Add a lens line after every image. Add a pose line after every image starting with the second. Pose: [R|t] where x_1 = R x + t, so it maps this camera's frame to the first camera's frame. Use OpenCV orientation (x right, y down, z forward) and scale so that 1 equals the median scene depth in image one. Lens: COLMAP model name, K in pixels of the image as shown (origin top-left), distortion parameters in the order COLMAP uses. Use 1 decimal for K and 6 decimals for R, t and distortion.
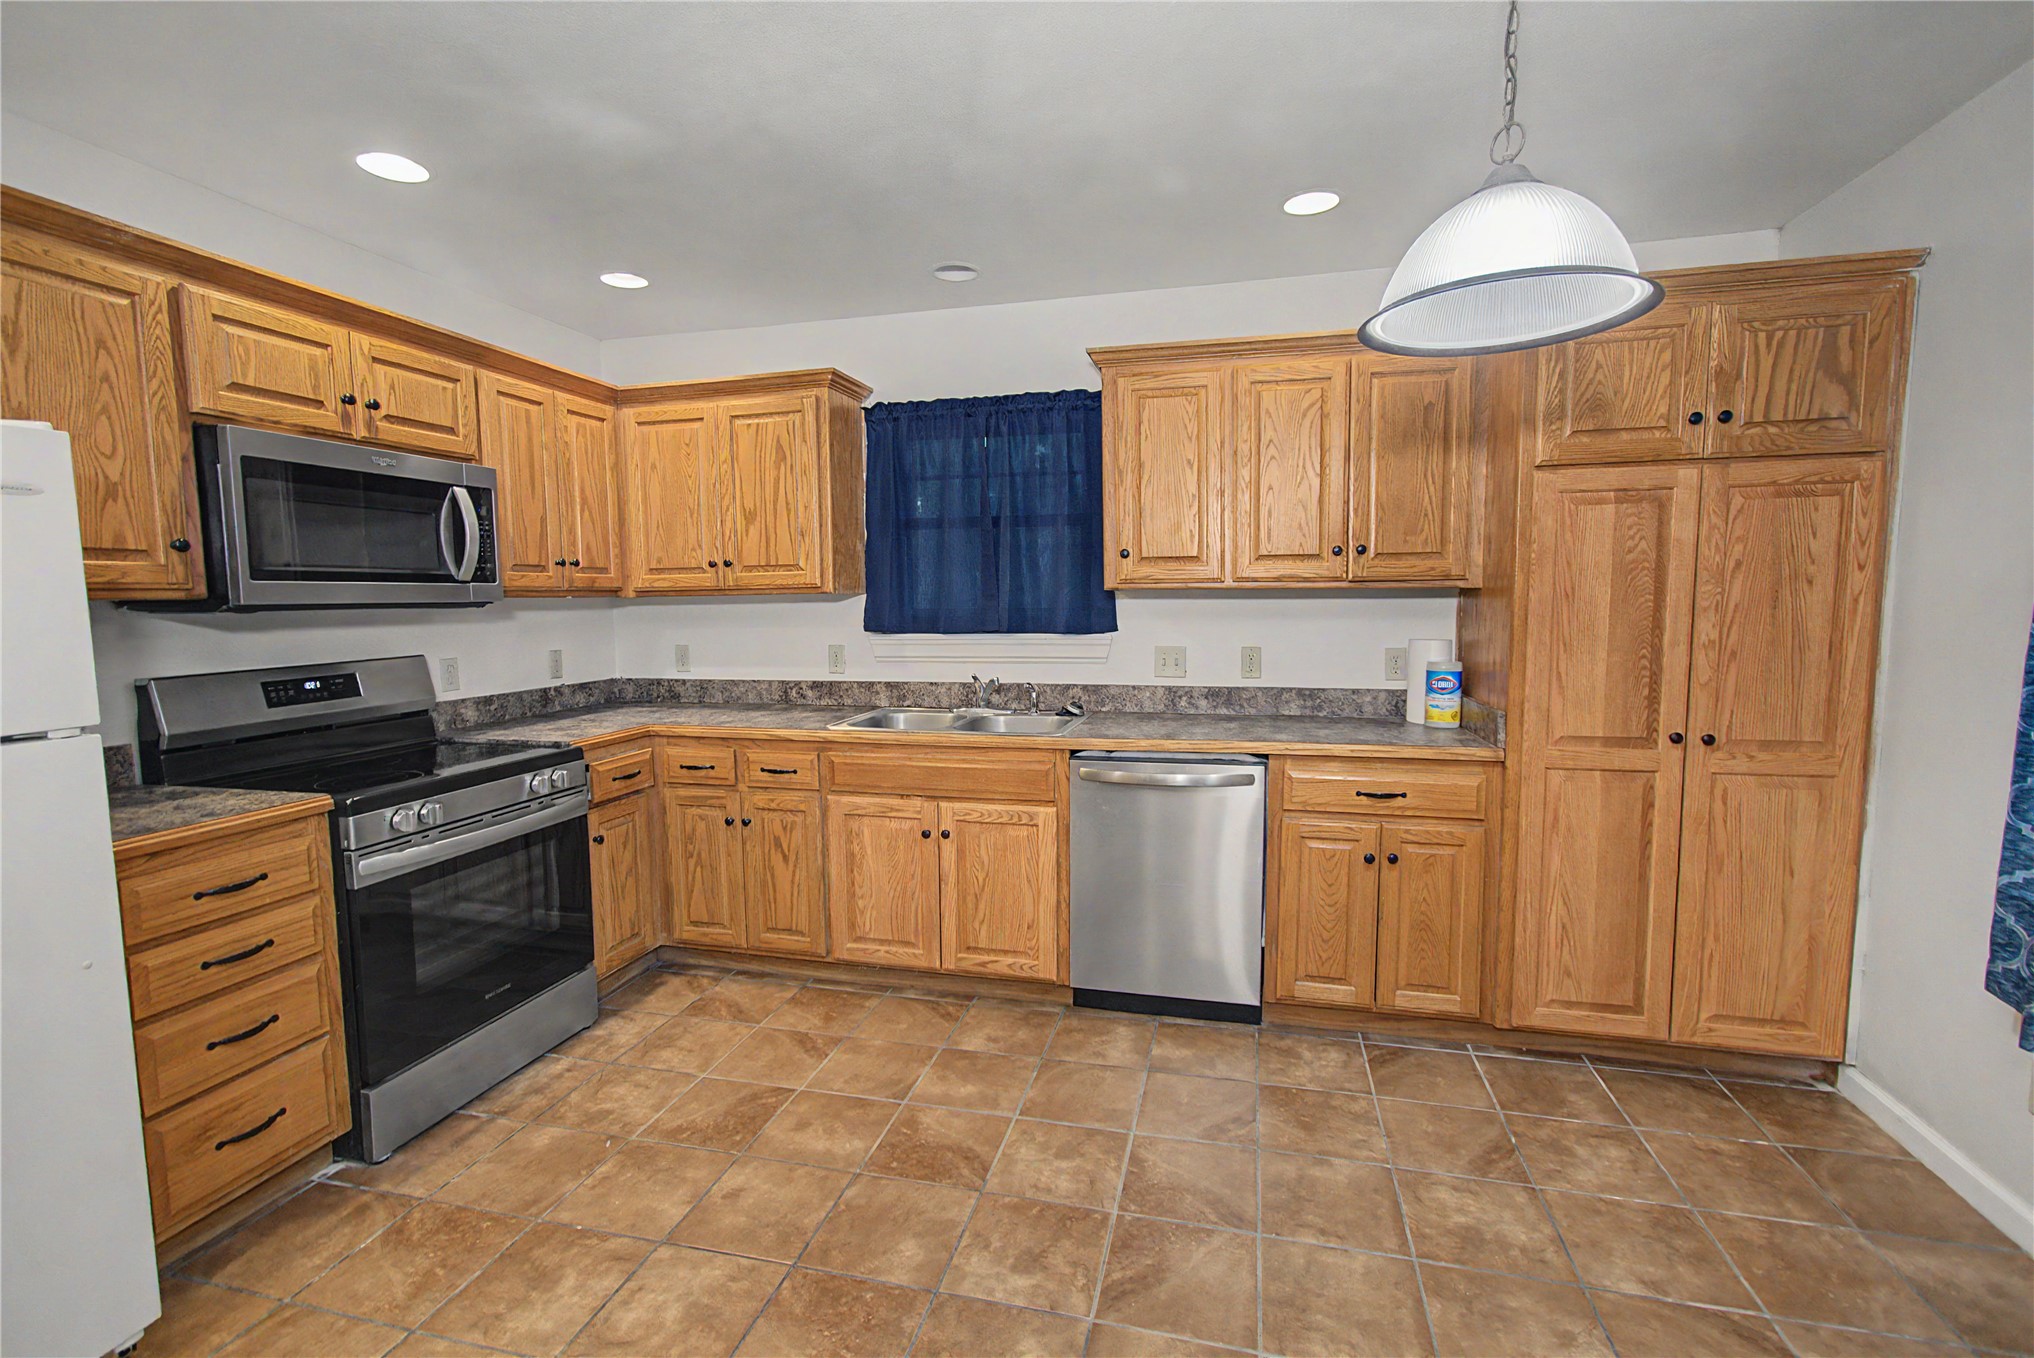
lens RADIAL K [[911.1, 0, 1022.7], [0, 911.1, 683.1], [0, 0, 1]] dist [-0.001291, 0.016080]
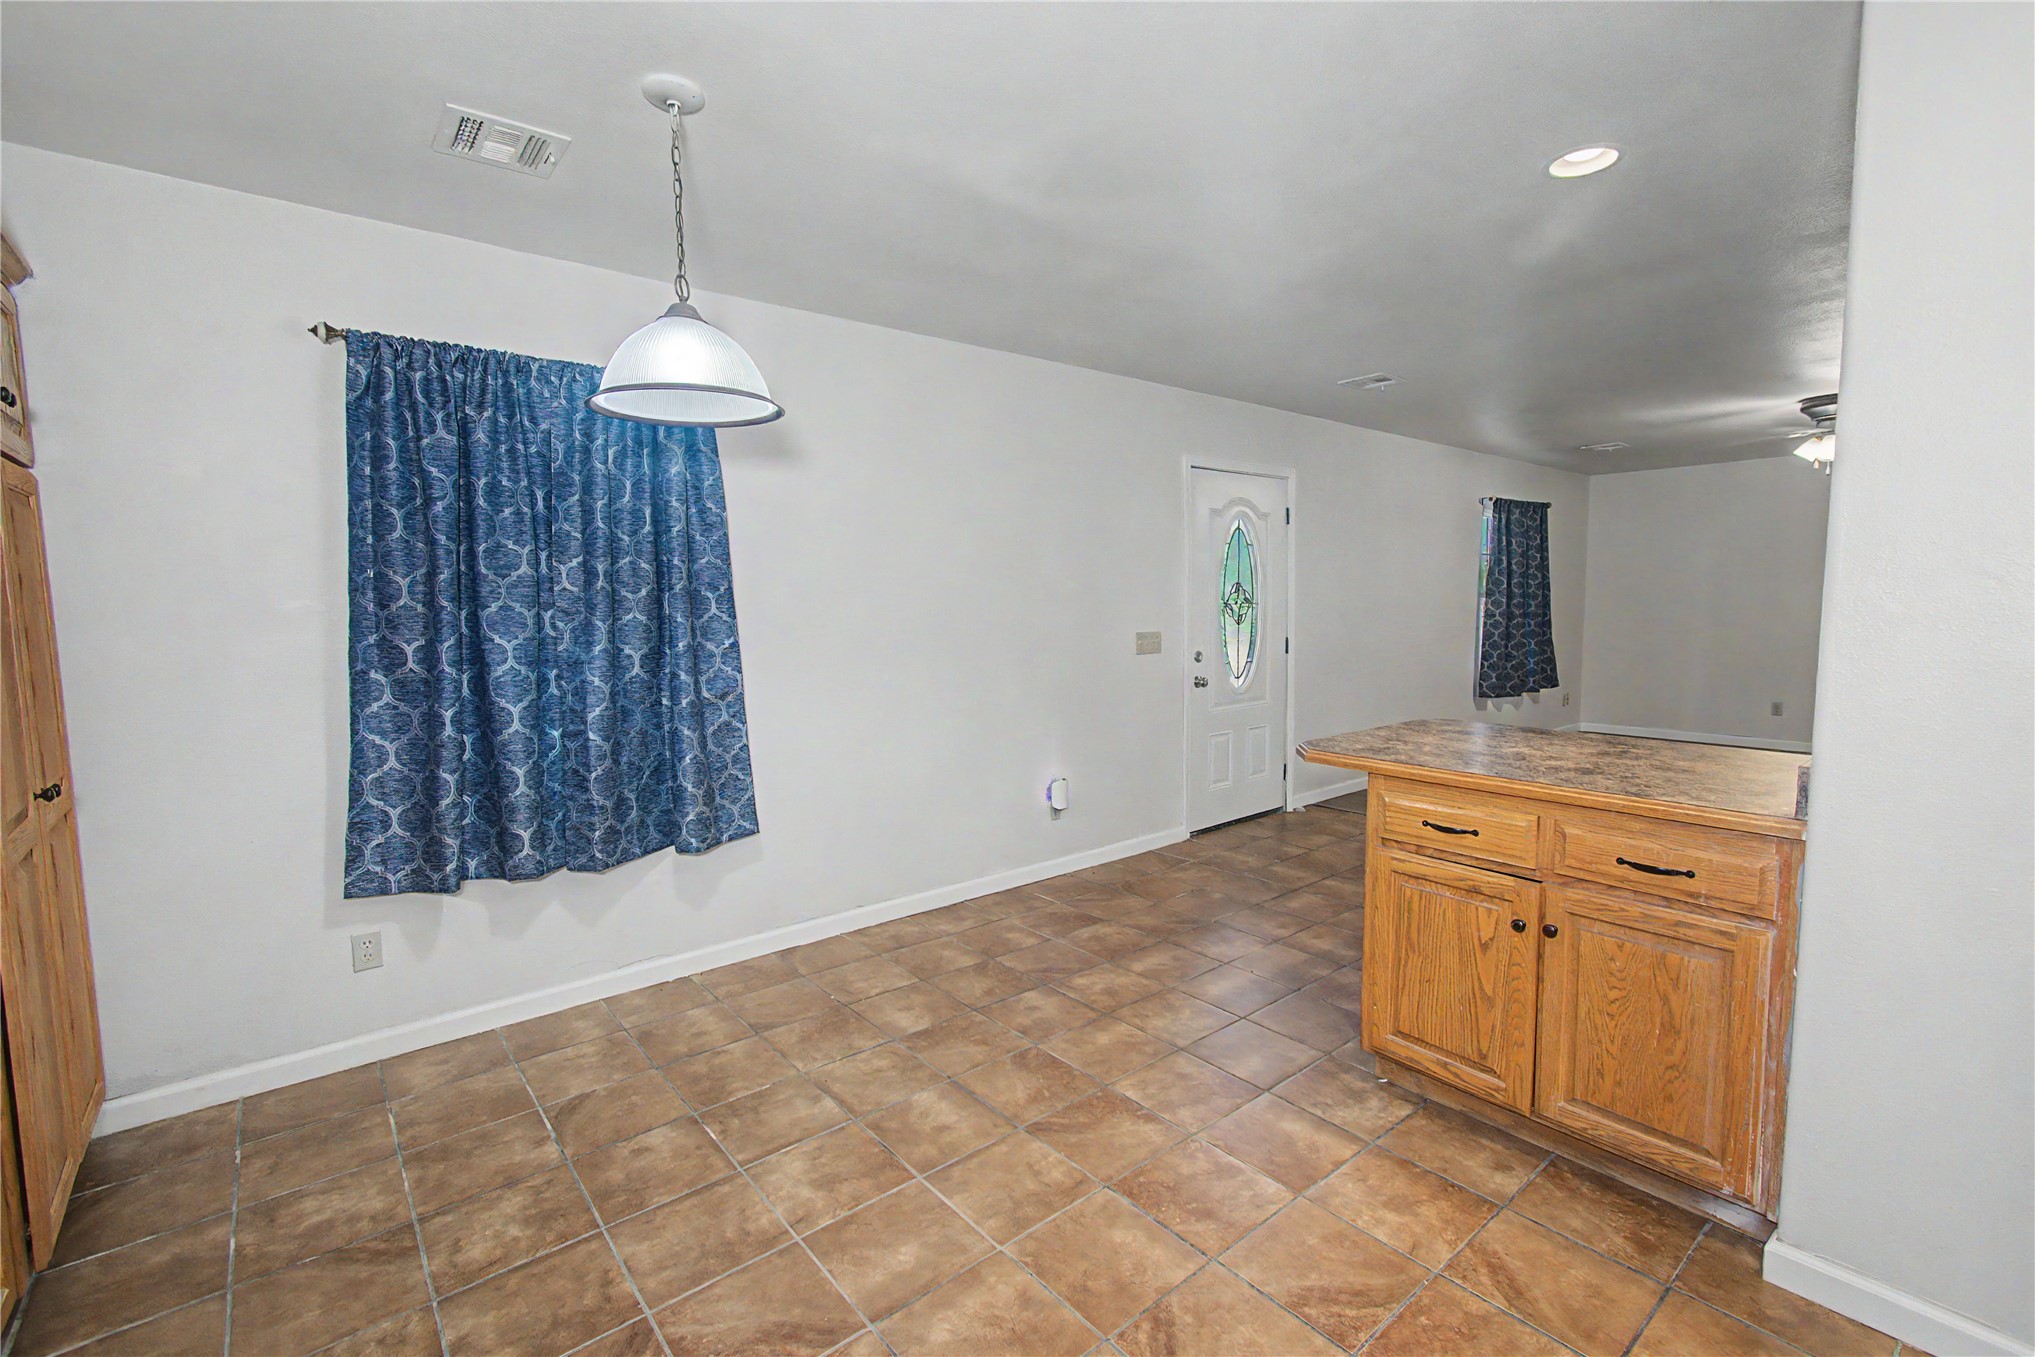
lens RADIAL K [[918.2, 0, 1017.5], [0, 918.2, 678.5], [0, 0, 1]] dist [-0.001451, 0.018454]
pose [[-0.806078, -0.035159, 0.590764, -0.374820], [0.075969, 0.983828, 0.162209, -0.091768], [-0.586913, 0.175632, -0.790371, 0.944949]]
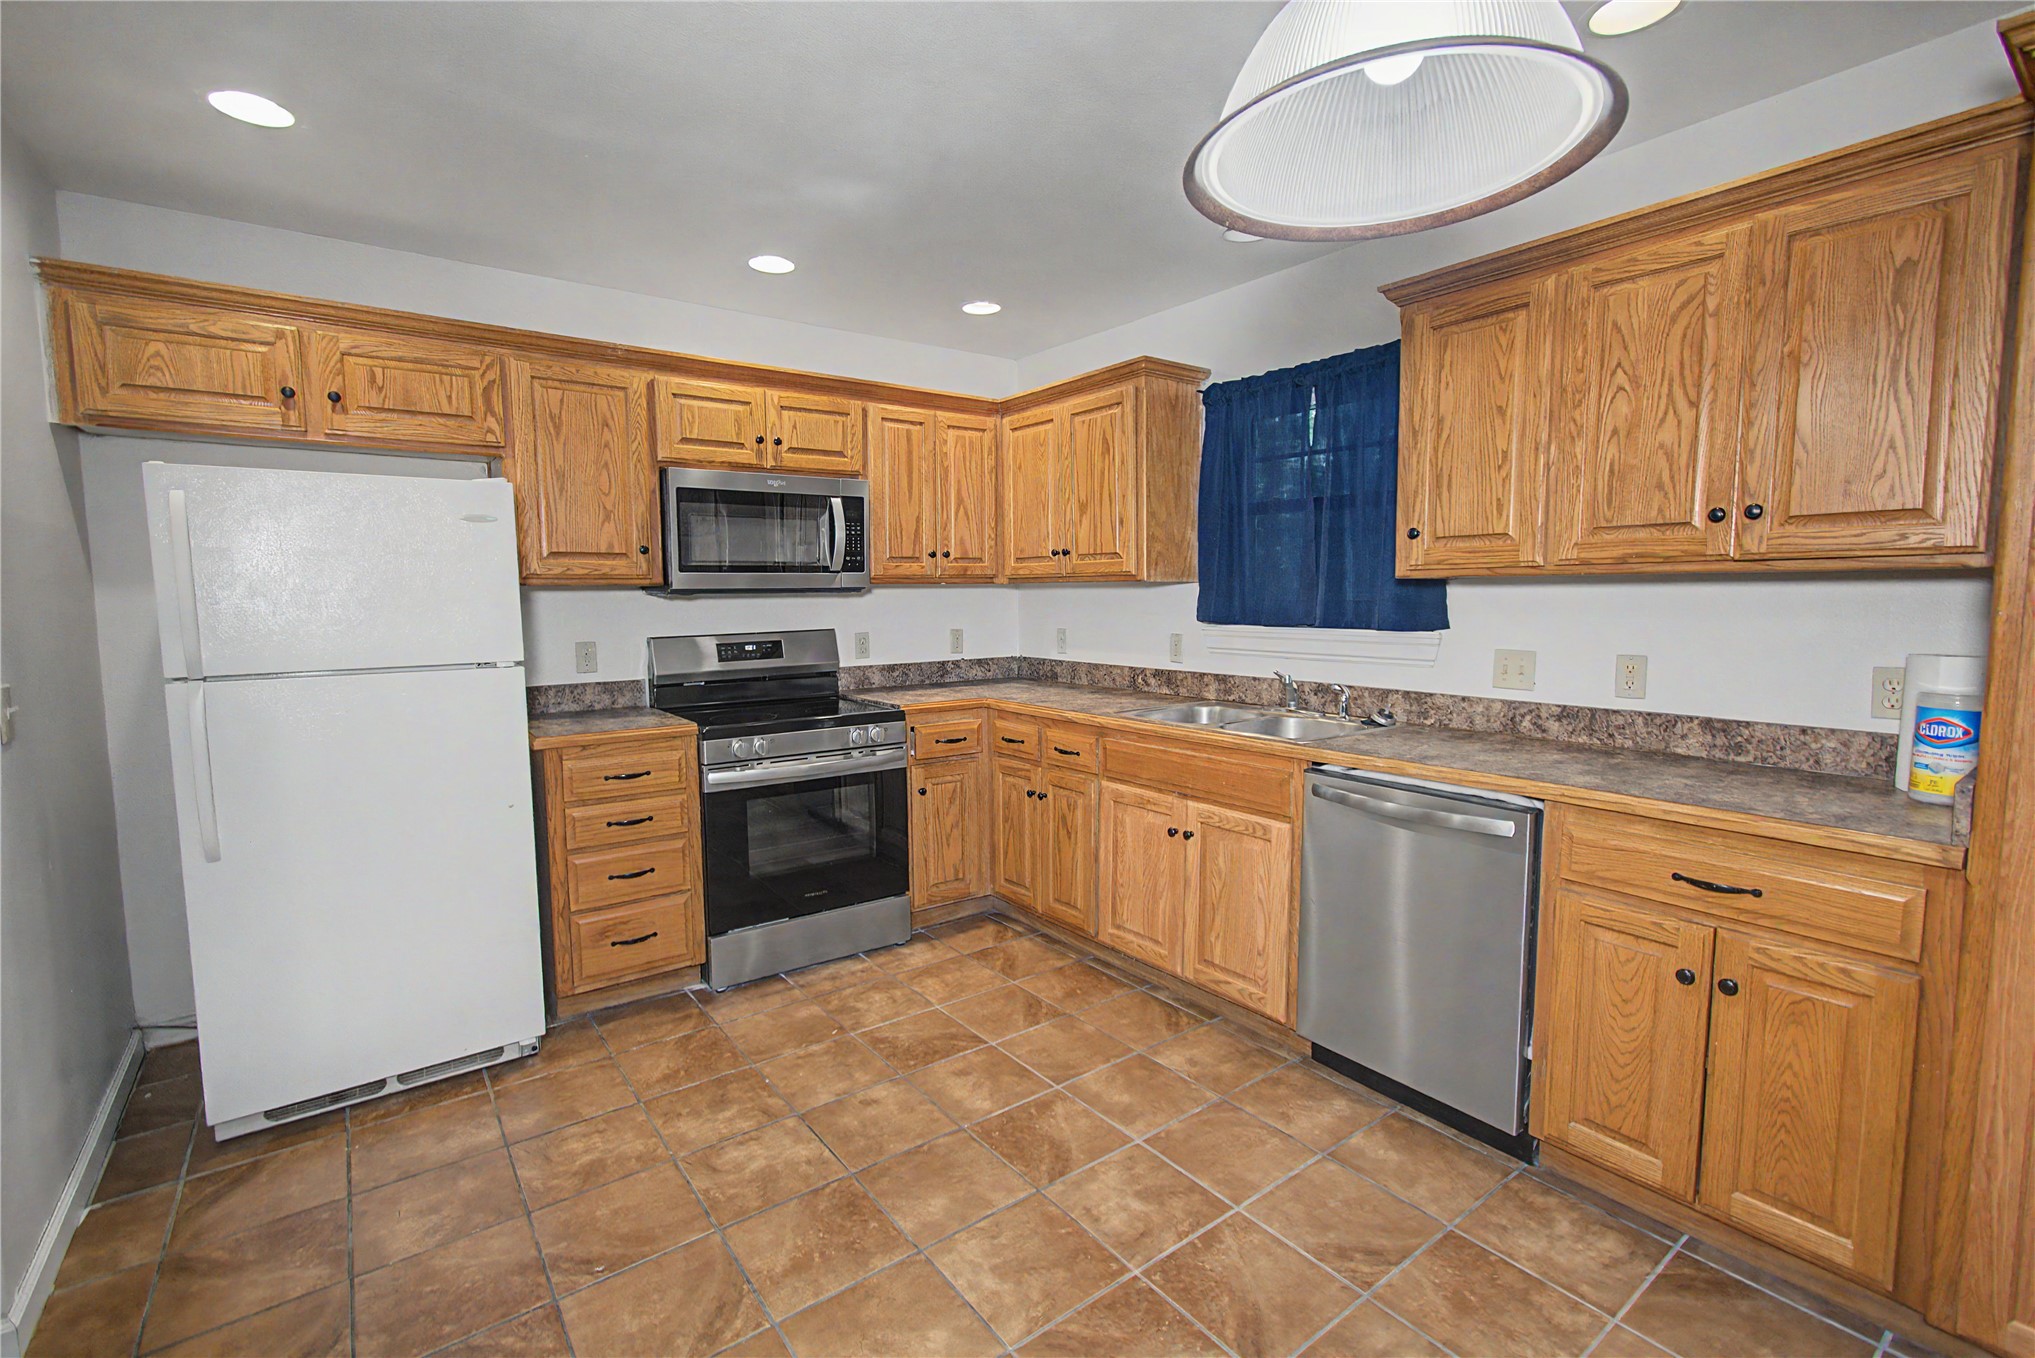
lens RADIAL K [[918.2, 0, 1017.5], [0, 918.2, 679.0], [0, 0, 1]] dist [-0.001451, 0.018454]
pose [[0.777724, 0.065267, -0.625209, 0.377973], [-0.062385, 0.997699, 0.026549, -0.011080], [0.625503, 0.018356, 0.780006, 0.150195]]
